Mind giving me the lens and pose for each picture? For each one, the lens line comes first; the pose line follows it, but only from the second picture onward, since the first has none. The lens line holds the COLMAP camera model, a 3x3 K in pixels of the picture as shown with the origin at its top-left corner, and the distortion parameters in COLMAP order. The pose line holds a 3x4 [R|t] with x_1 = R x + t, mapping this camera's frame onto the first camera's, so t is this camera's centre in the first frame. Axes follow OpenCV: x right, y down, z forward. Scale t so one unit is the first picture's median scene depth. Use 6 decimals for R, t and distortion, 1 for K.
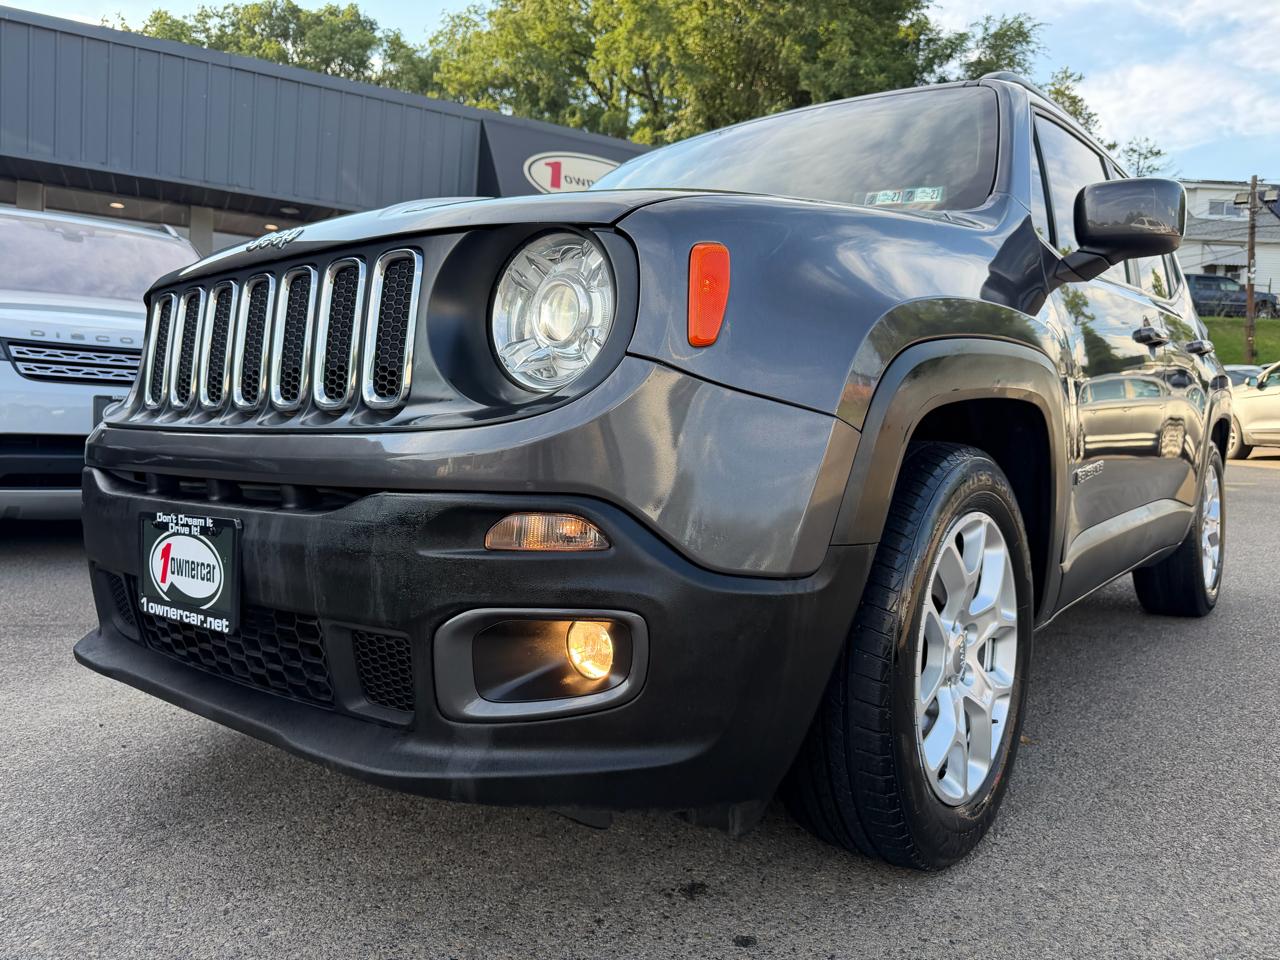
lens RADIAL K [[890.9, 0, 642.7], [0, 890.9, 488.8], [0, 0, 1]] dist [0.060261, -0.086555]
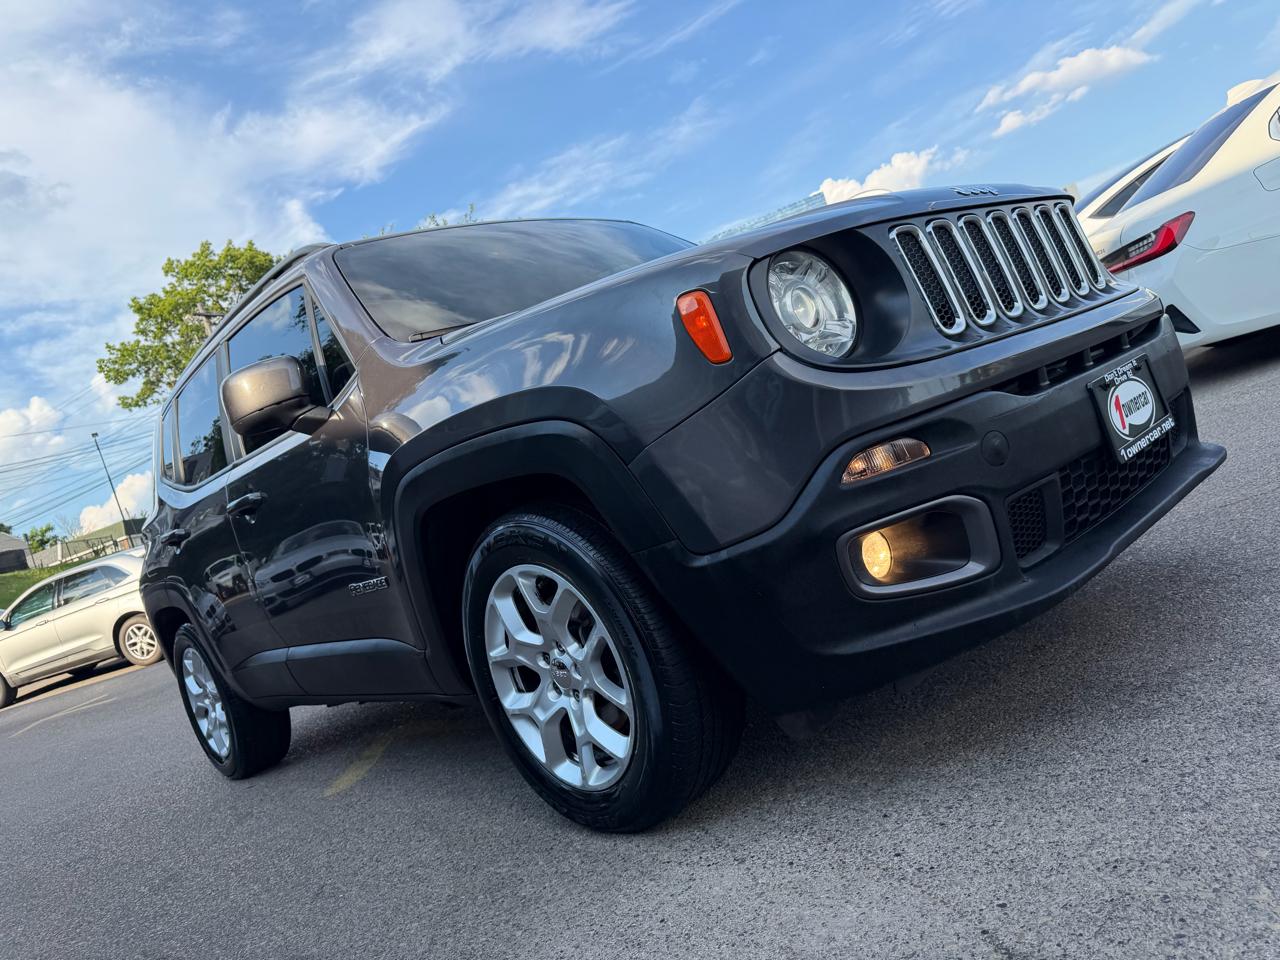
lens RADIAL K [[890.9, 0, 642.7], [0, 890.9, 488.8], [0, 0, 1]] dist [0.060261, -0.086555]
pose [[0.155211, -0.092640, 0.983528, -1.866622], [0.386396, 0.921970, 0.025865, -0.105709], [-0.909180, 0.376017, 0.178896, 1.427180]]
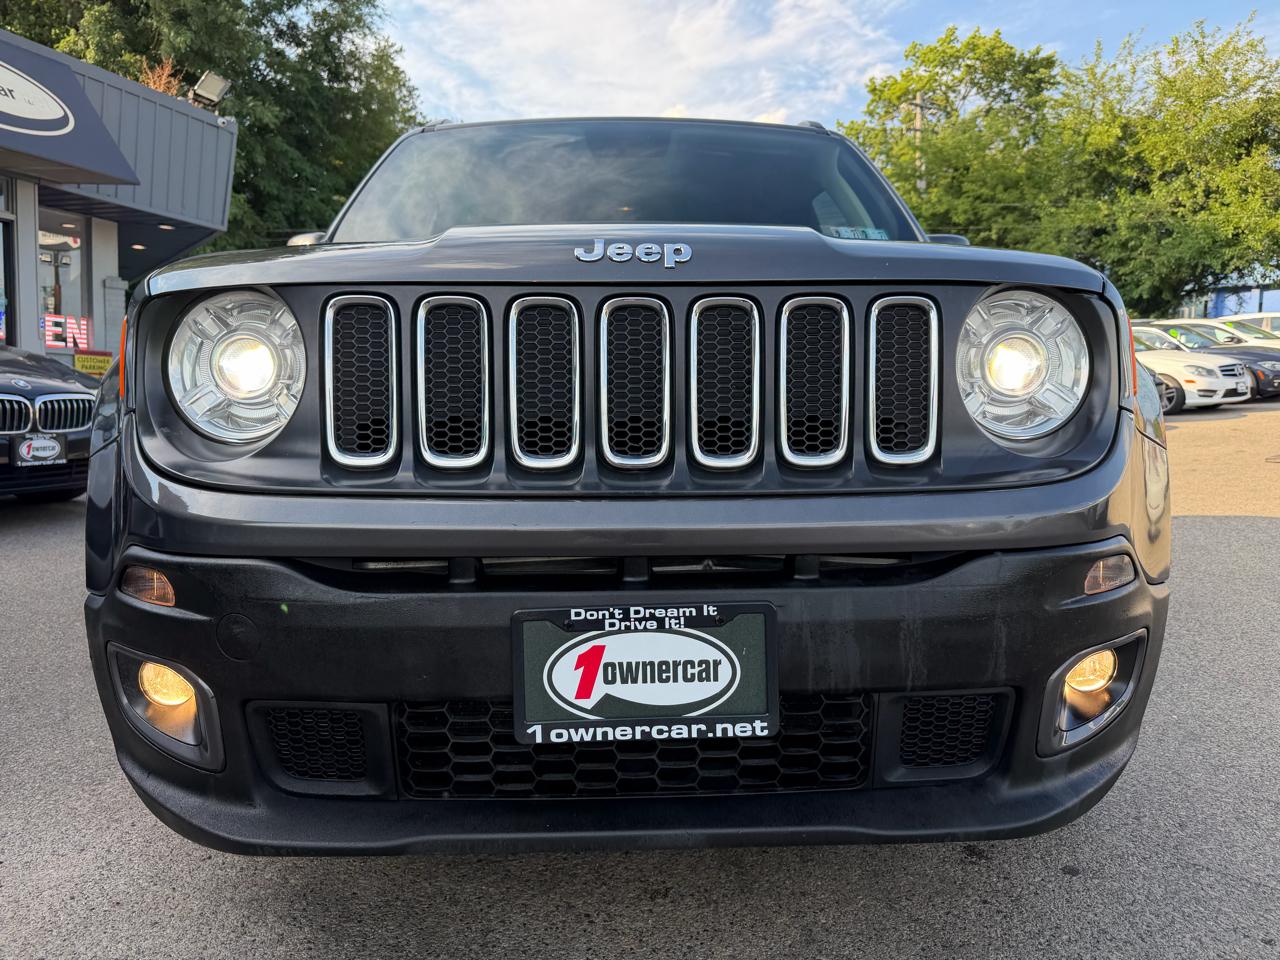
lens RADIAL K [[890.9, 0, 642.7], [0, 890.9, 488.8], [0, 0, 1]] dist [0.060261, -0.086555]
pose [[0.765411, -0.082441, 0.638240, -0.979961], [0.051933, 0.996439, 0.066428, -0.122874], [-0.641443, -0.017699, 0.766966, 0.393321]]
